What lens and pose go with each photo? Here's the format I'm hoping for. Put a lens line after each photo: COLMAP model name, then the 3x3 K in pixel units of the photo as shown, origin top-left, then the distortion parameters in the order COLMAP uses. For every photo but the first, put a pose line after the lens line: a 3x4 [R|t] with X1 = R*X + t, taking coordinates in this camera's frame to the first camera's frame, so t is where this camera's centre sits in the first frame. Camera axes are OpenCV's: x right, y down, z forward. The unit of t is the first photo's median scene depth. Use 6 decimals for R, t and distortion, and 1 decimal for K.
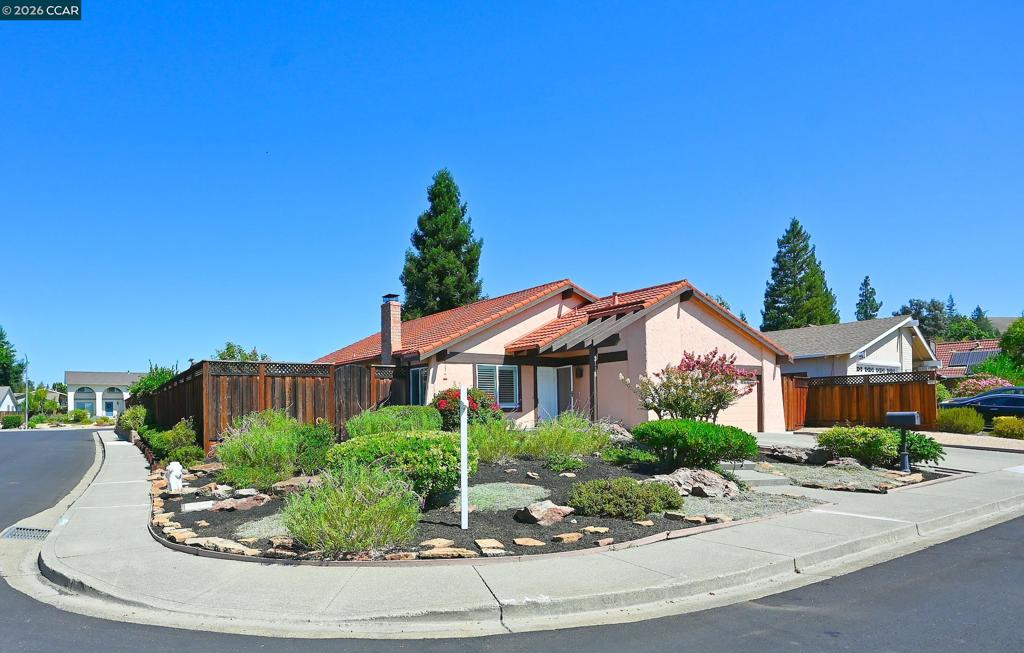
lens RADIAL K [[600.9, 0, 438.2], [0, 600.9, 401.5], [0, 0, 1]] dist [0.002377, -0.002314]
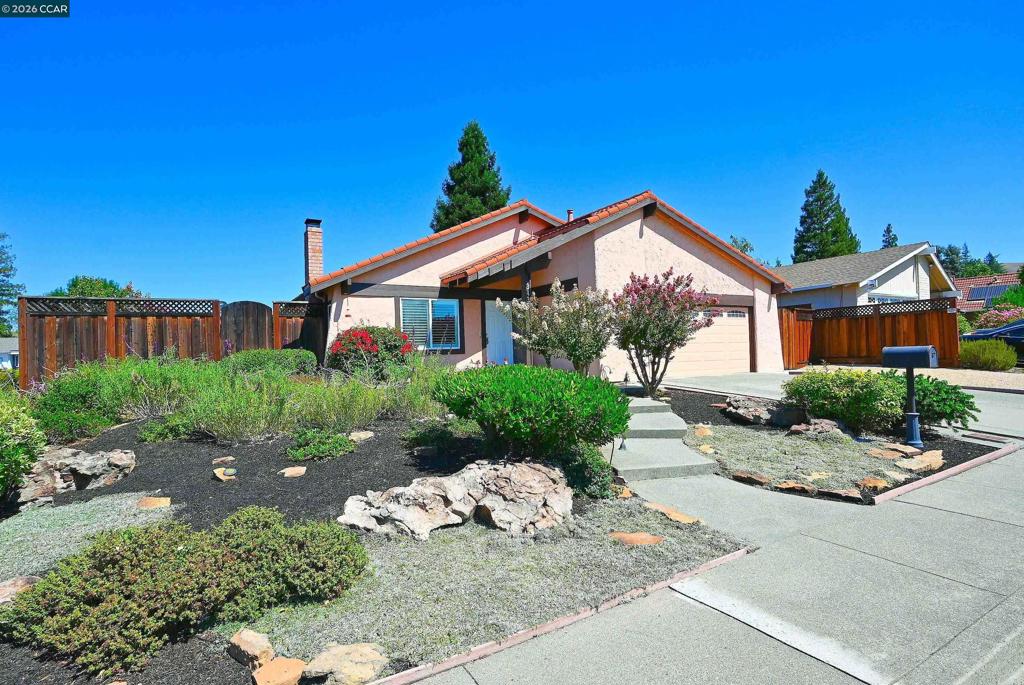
lens RADIAL K [[515.2, 0, 513.2], [0, 515.2, 342.7], [0, 0, 1]] dist [-0.002495, 0.001220]
pose [[0.999695, -0.017806, -0.017133, 0.218230], [0.017770, 0.999840, -0.002247, 0.004352], [0.017171, 0.001942, 0.999851, 0.269939]]
